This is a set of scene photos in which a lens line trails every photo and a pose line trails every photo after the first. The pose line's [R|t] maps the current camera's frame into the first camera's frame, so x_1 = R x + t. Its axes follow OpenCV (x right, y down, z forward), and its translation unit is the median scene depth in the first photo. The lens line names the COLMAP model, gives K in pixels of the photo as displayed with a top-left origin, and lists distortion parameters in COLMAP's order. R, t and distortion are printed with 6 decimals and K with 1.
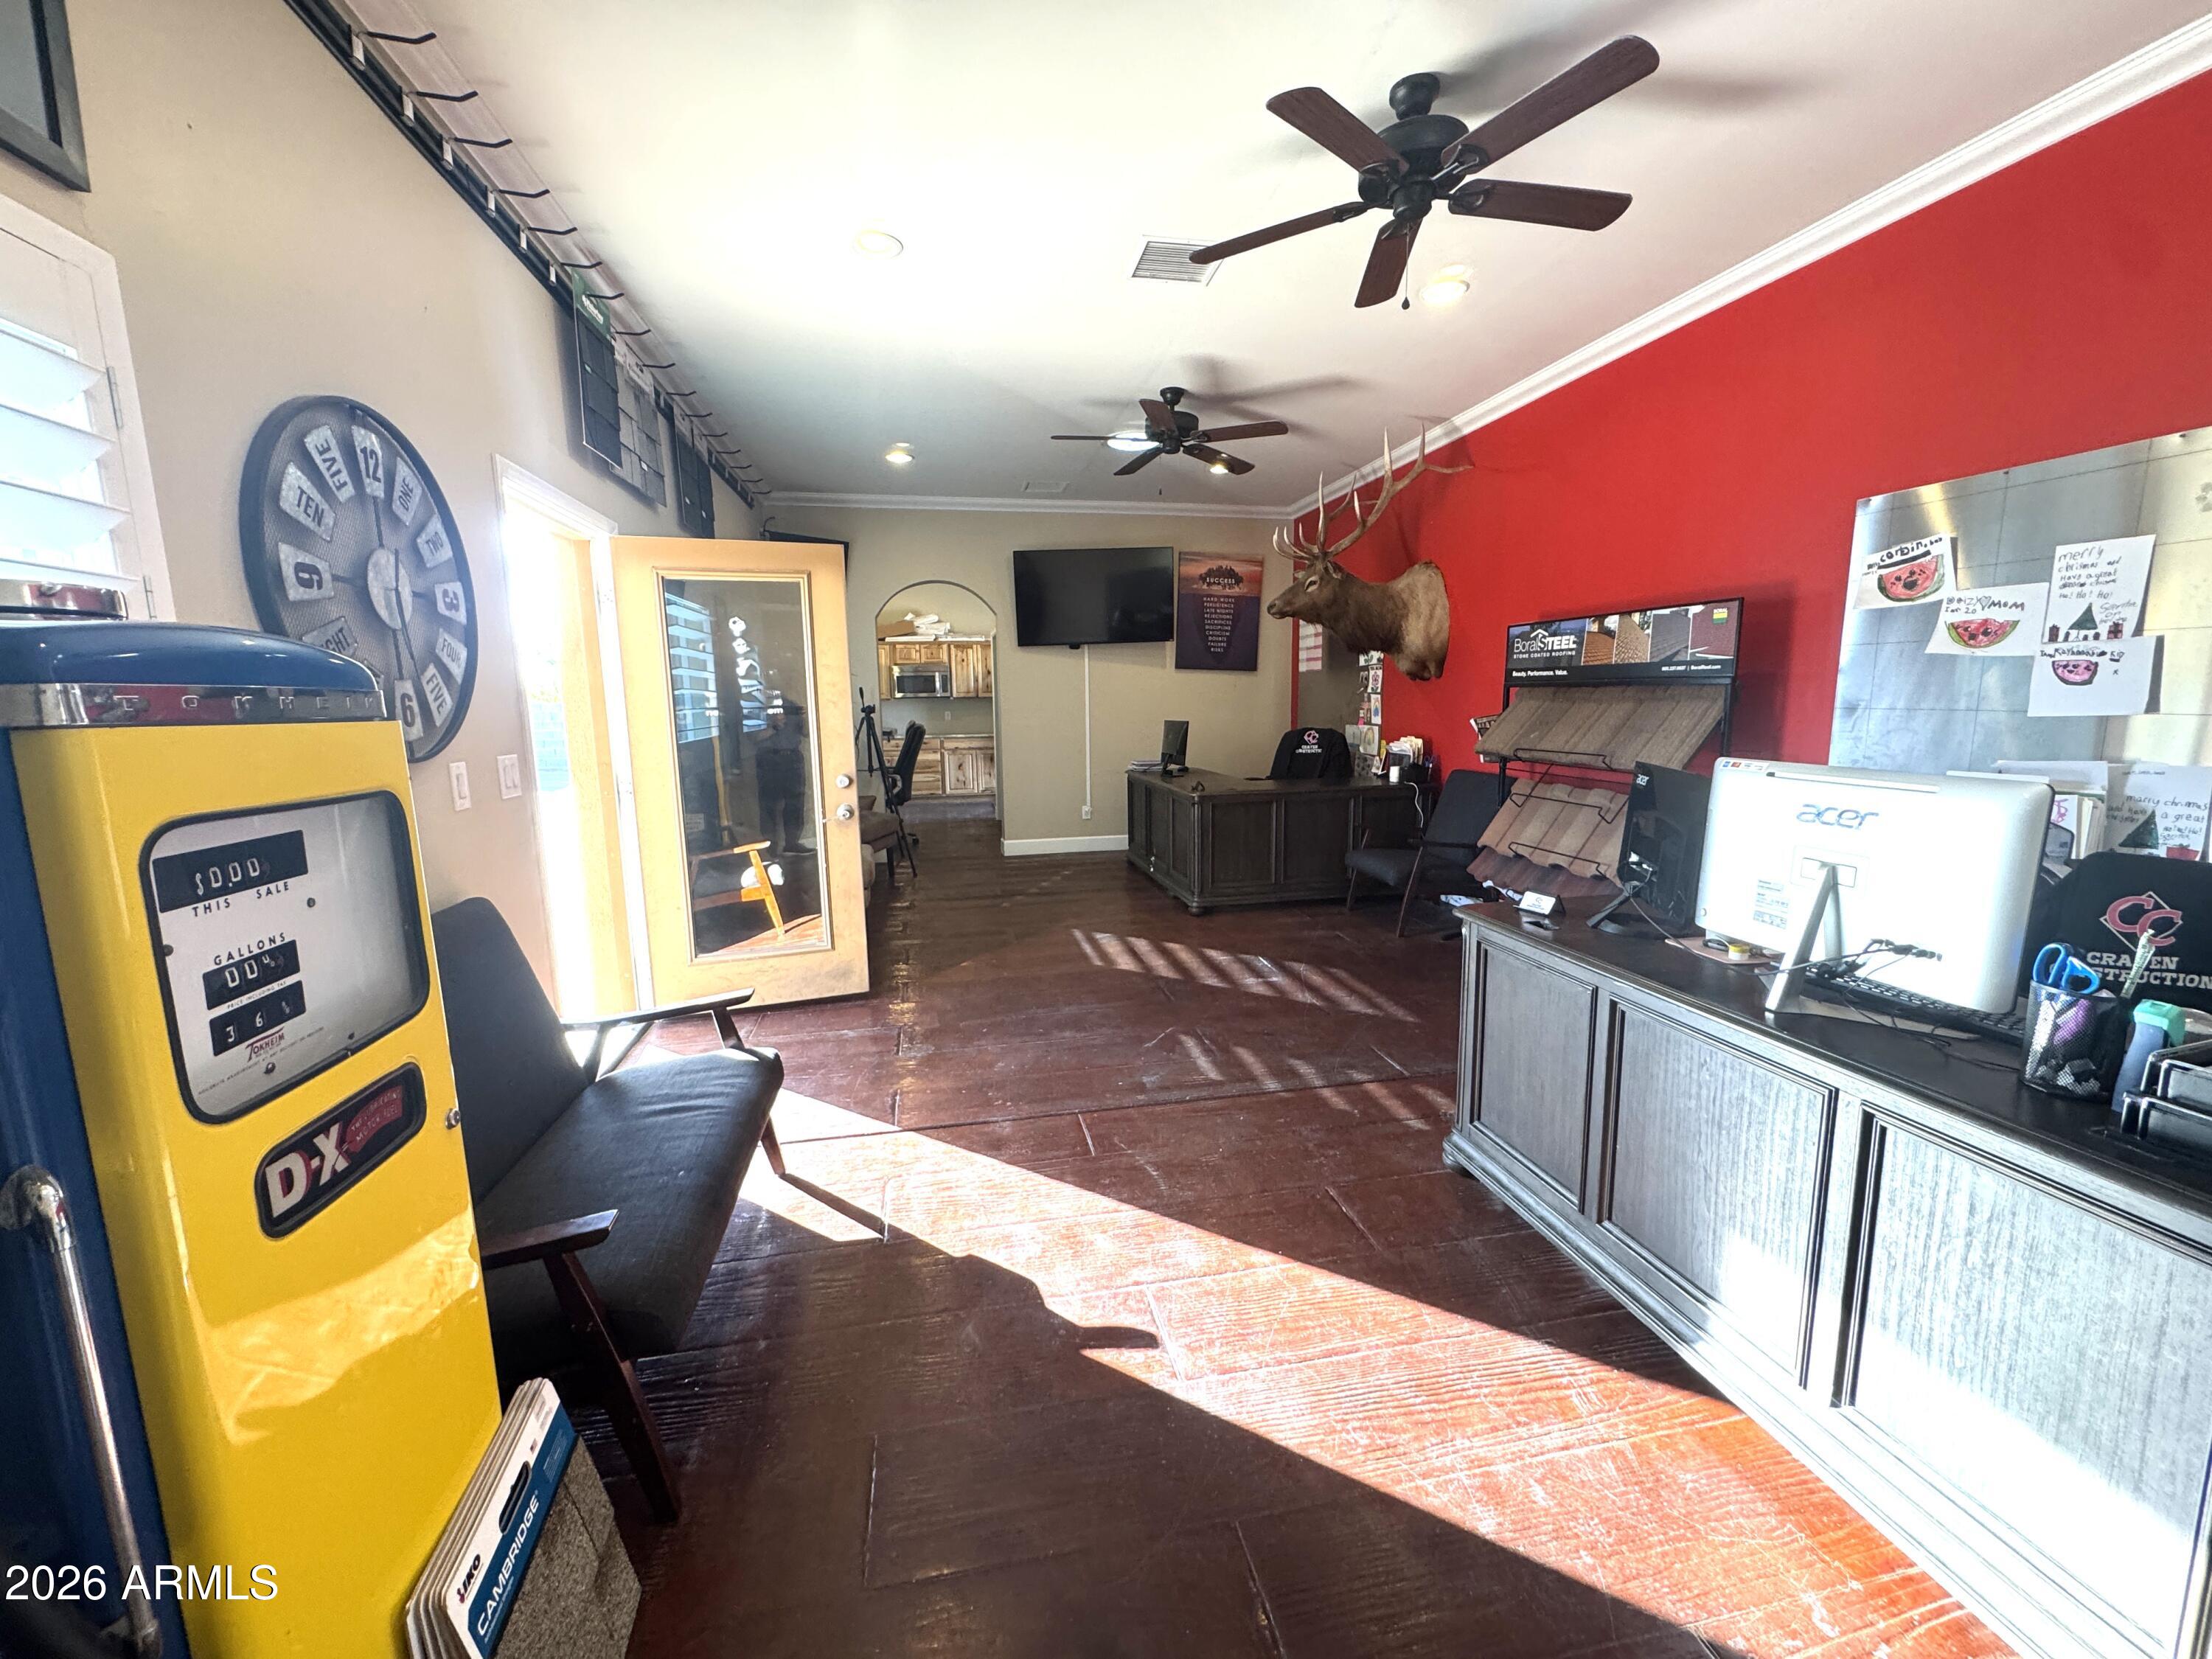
lens RADIAL K [[881.0, 0, 1100.2], [0, 881.0, 823.8], [0, 0, 1]] dist [-0.002228, 0.000007]
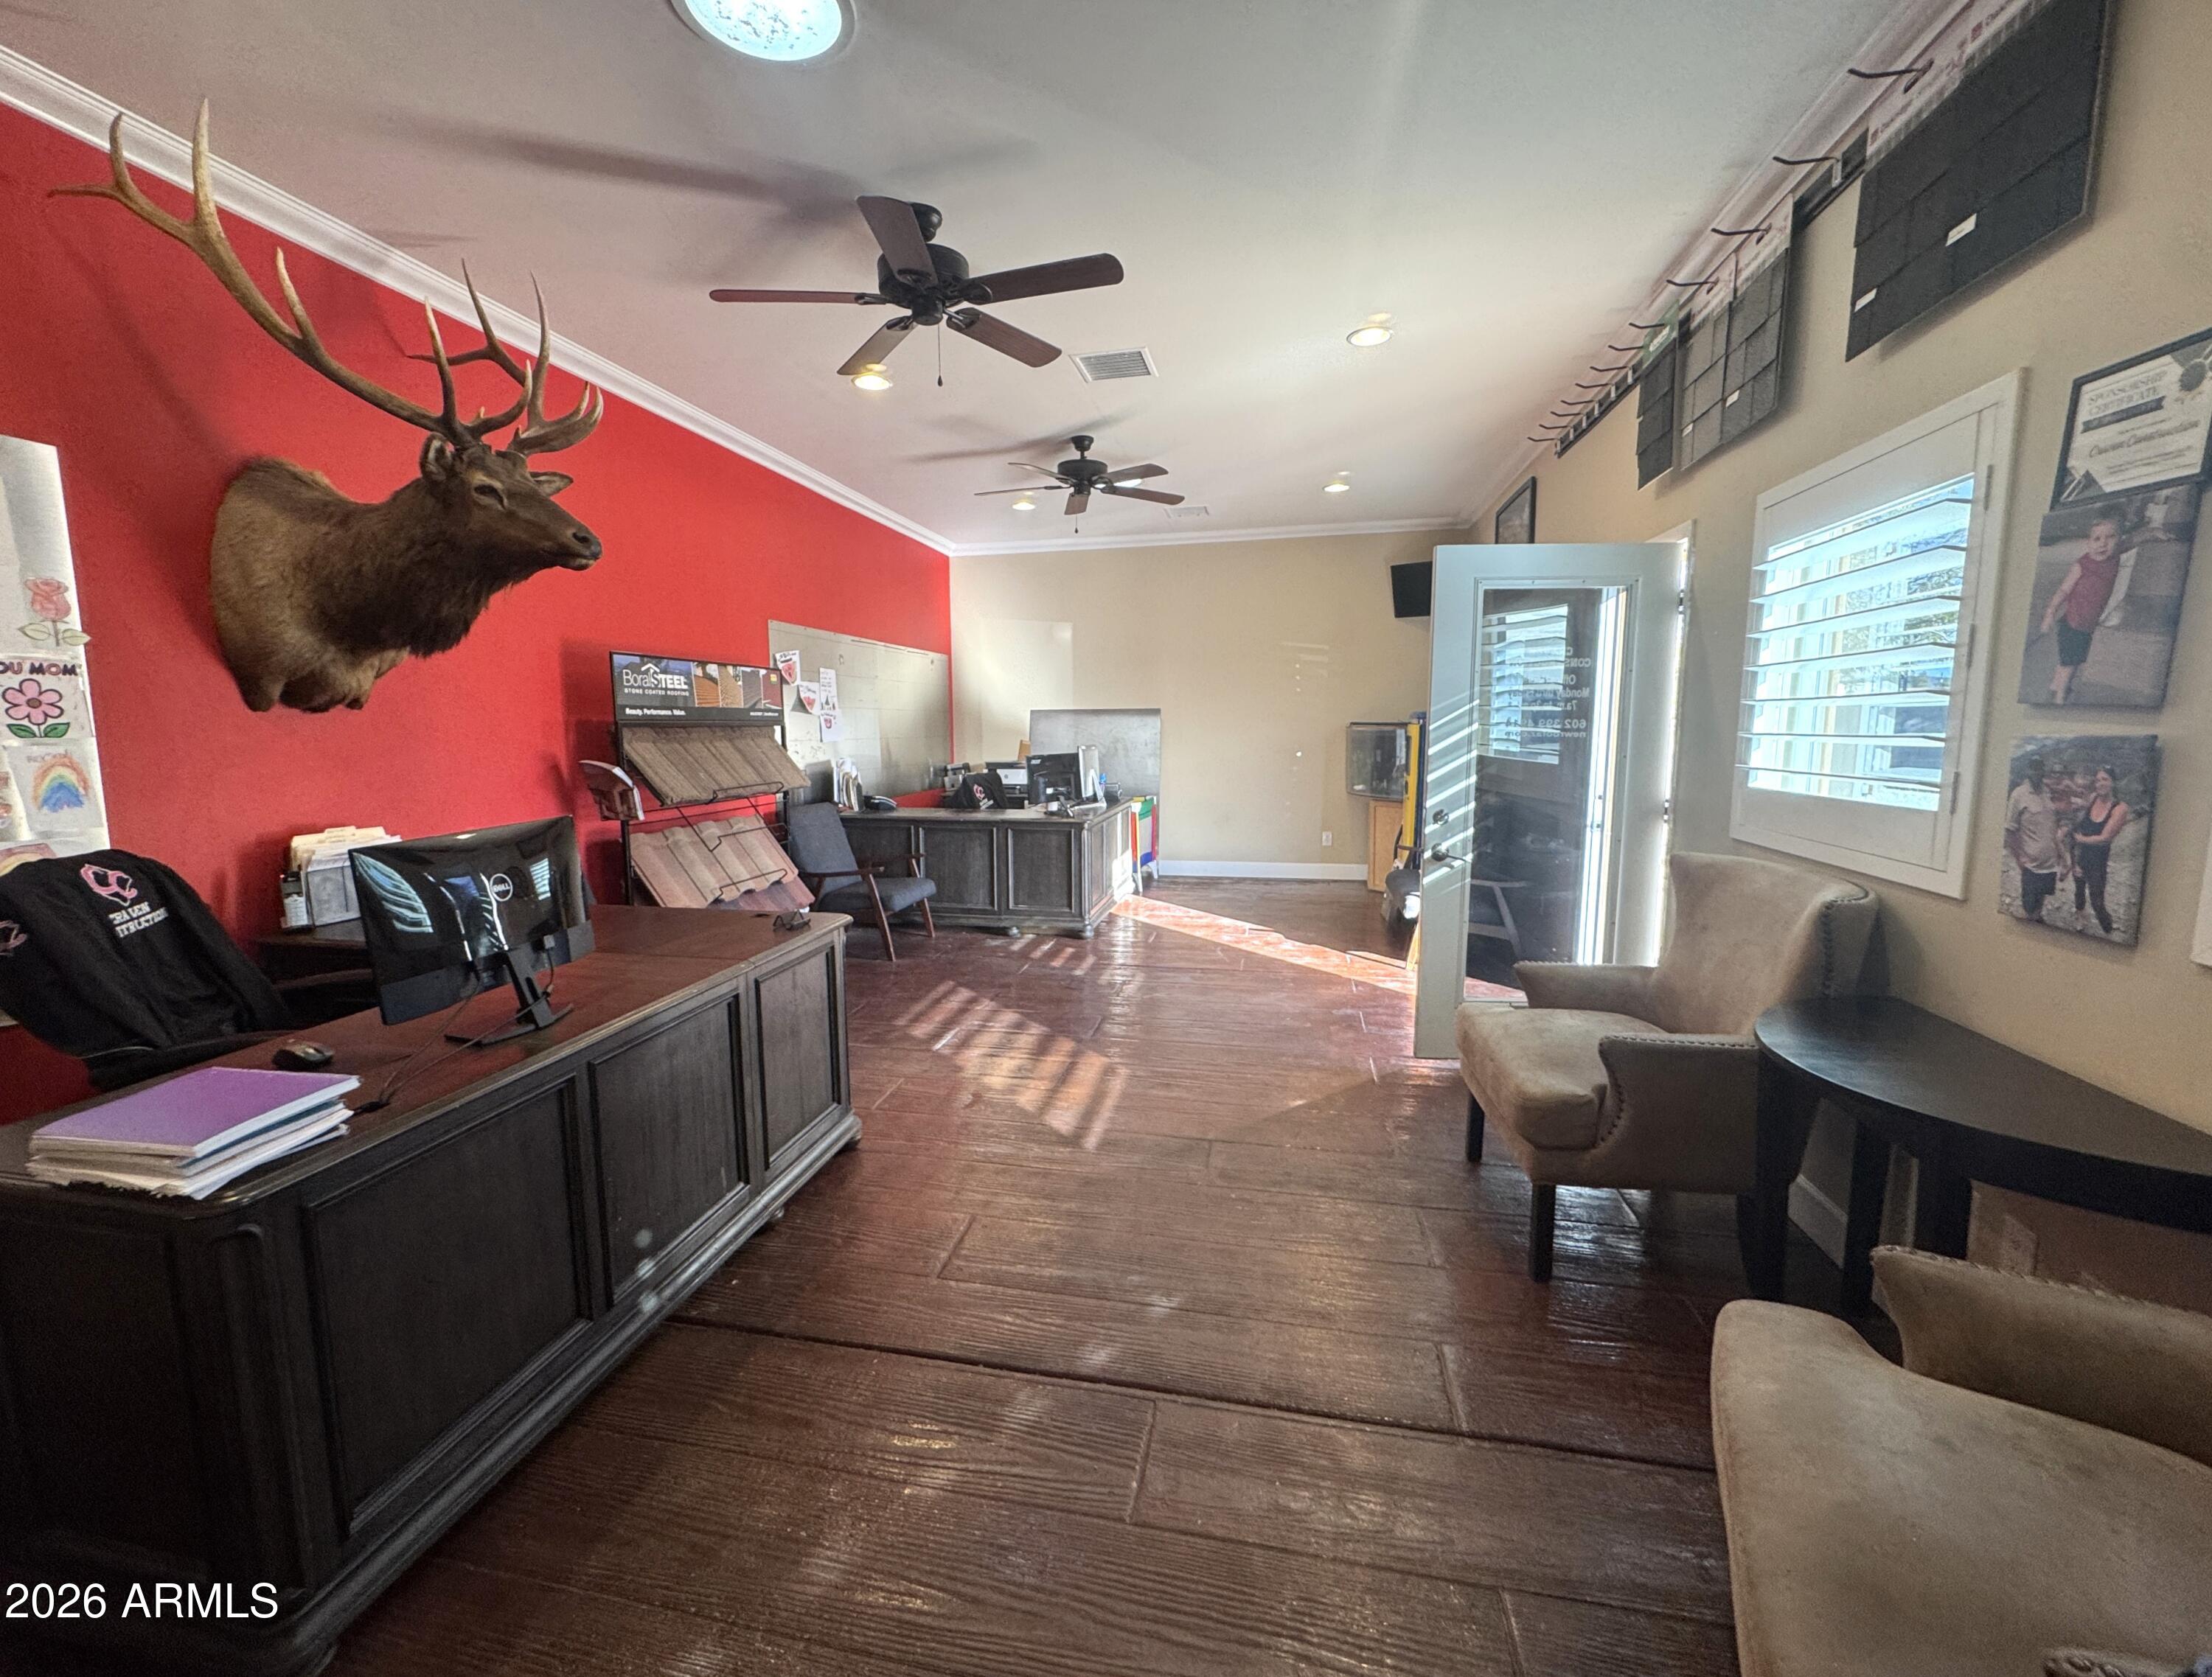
lens RADIAL K [[904.6, 0, 1086.2], [0, 904.6, 833.4], [0, 0, 1]] dist [0.004990, 0.000810]
pose [[-0.918085, -0.030298, 0.395225, -0.492593], [0.074404, 0.966179, 0.246904, -0.426987], [-0.389339, 0.256085, -0.884780, 2.908825]]
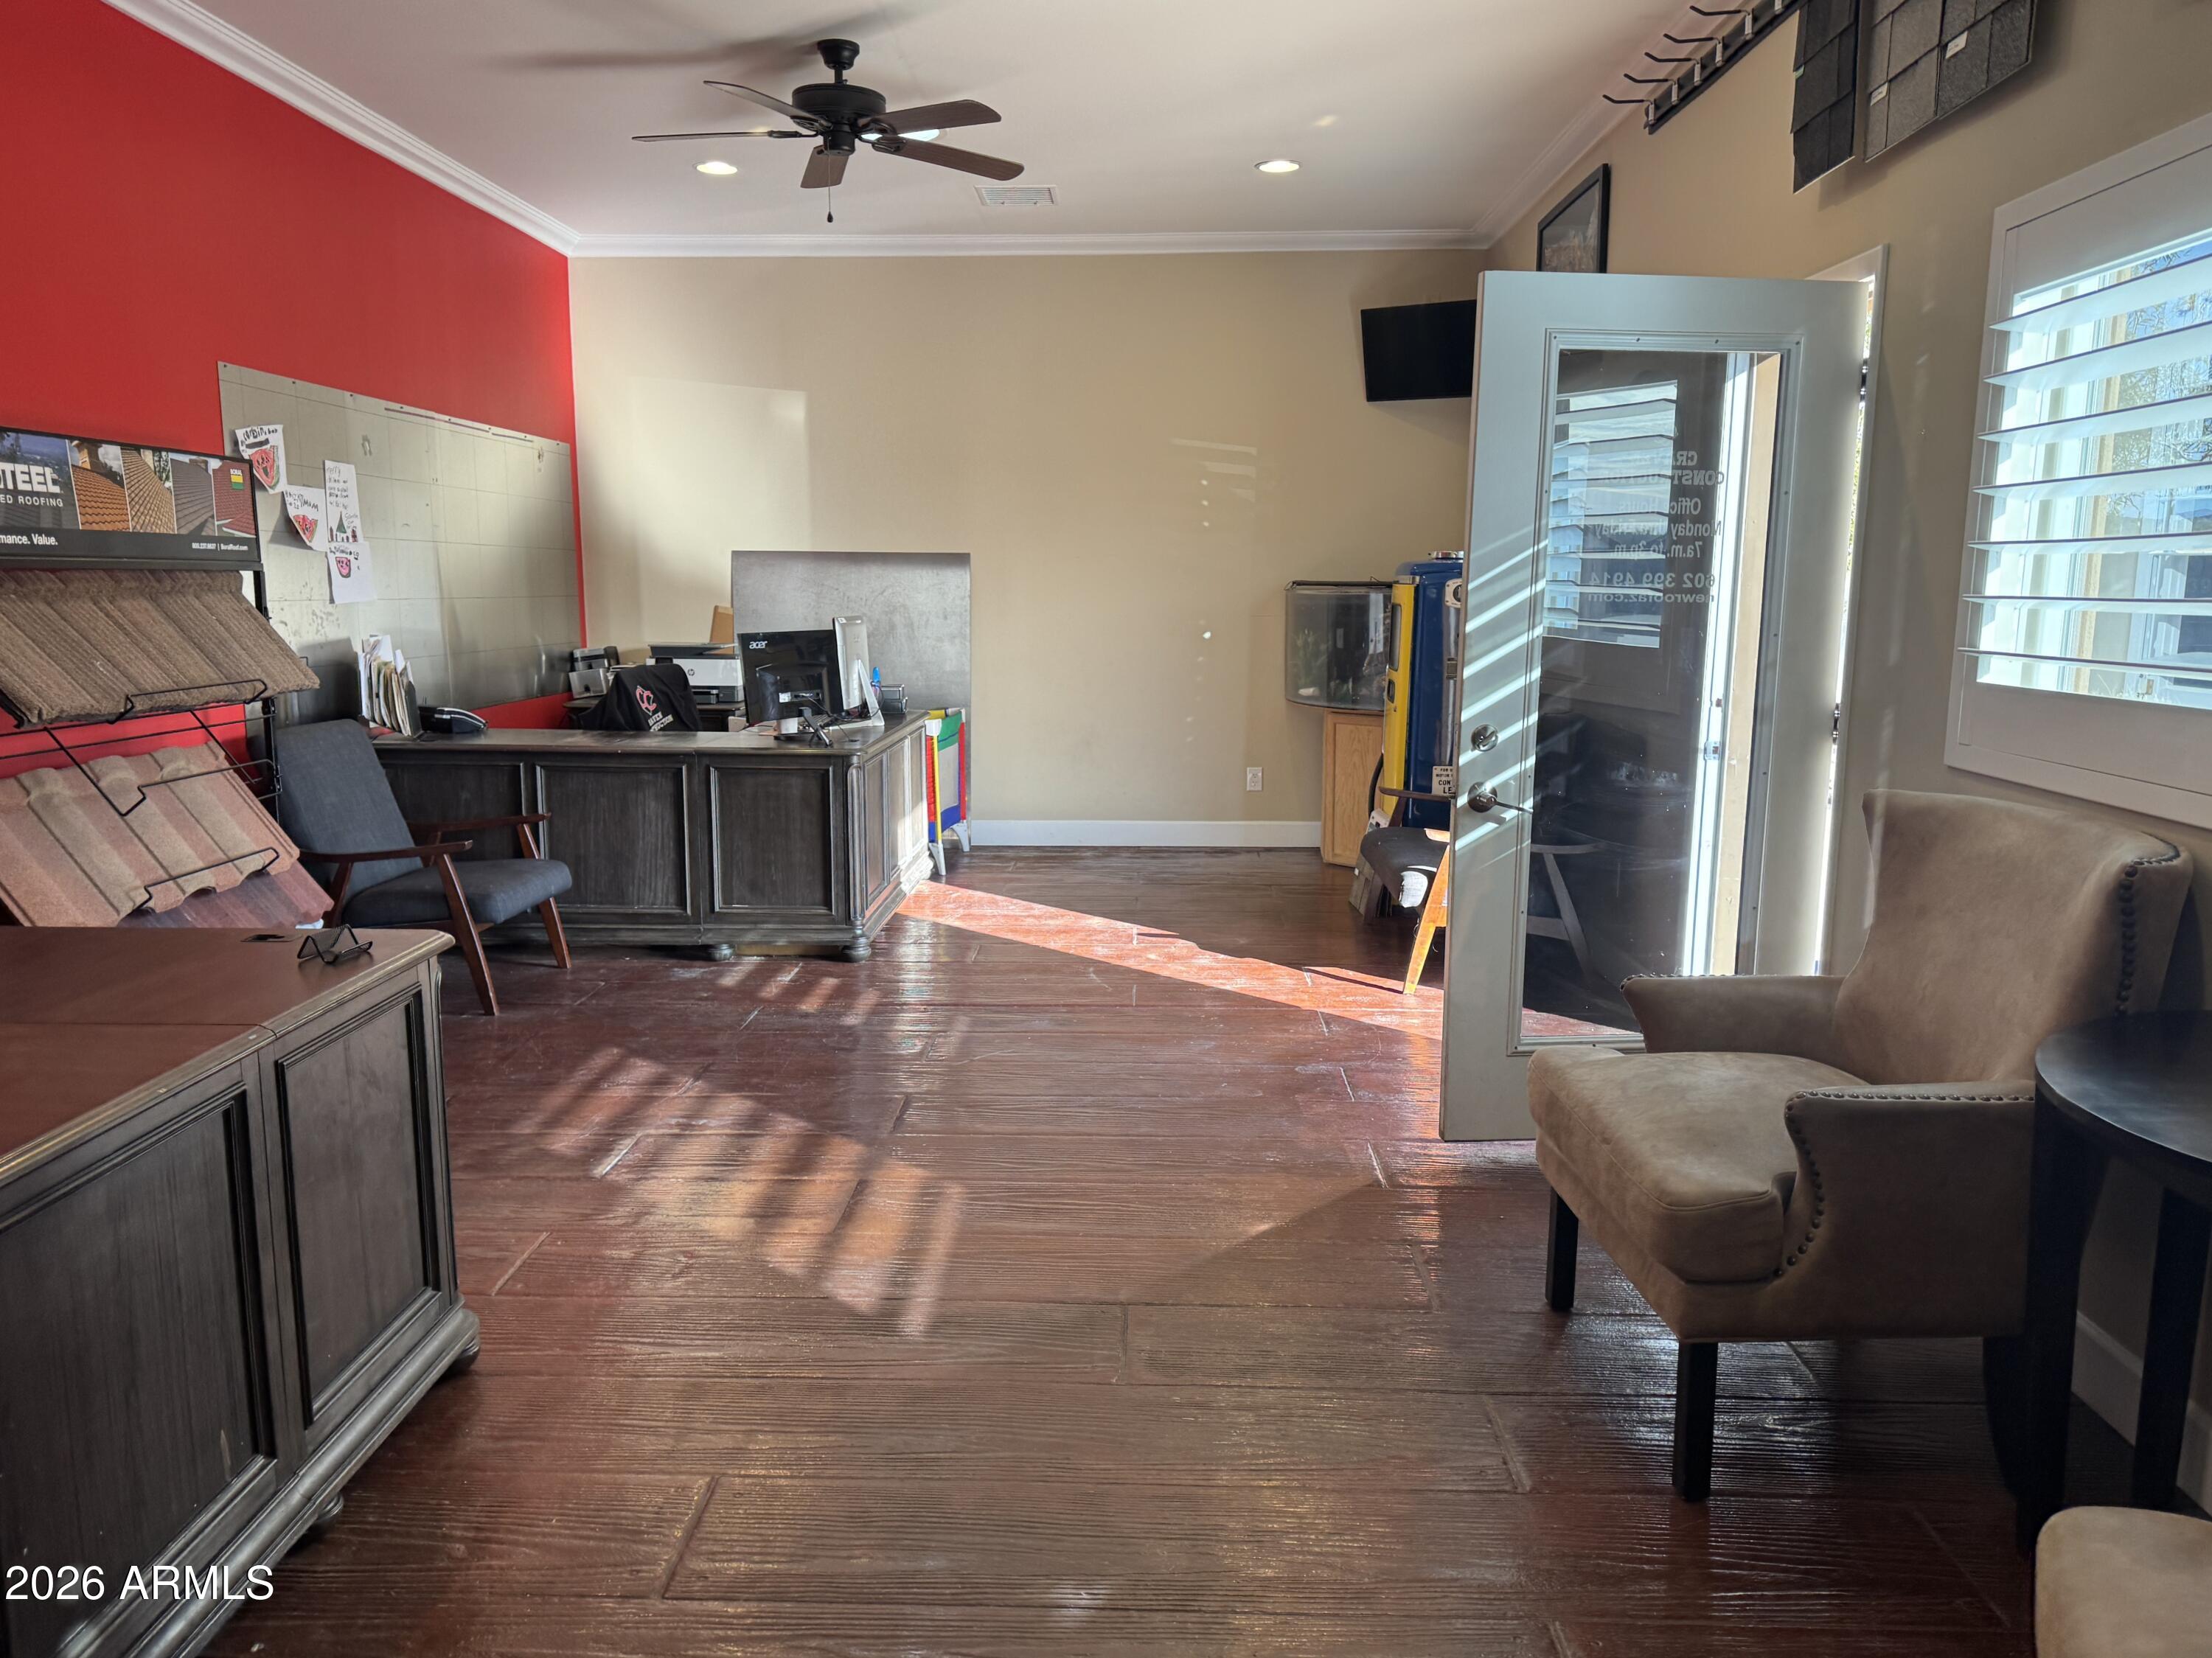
lens RADIAL K [[1568.5, 0, 1091.2], [0, 1568.5, 833.9], [0, 0, 1]] dist [0.067033, -0.075249]
pose [[-0.974171, -0.028095, 0.224057, -0.419157], [0.040045, 0.955009, 0.293860, -0.420633], [-0.222233, 0.295243, -0.929217, 2.901968]]
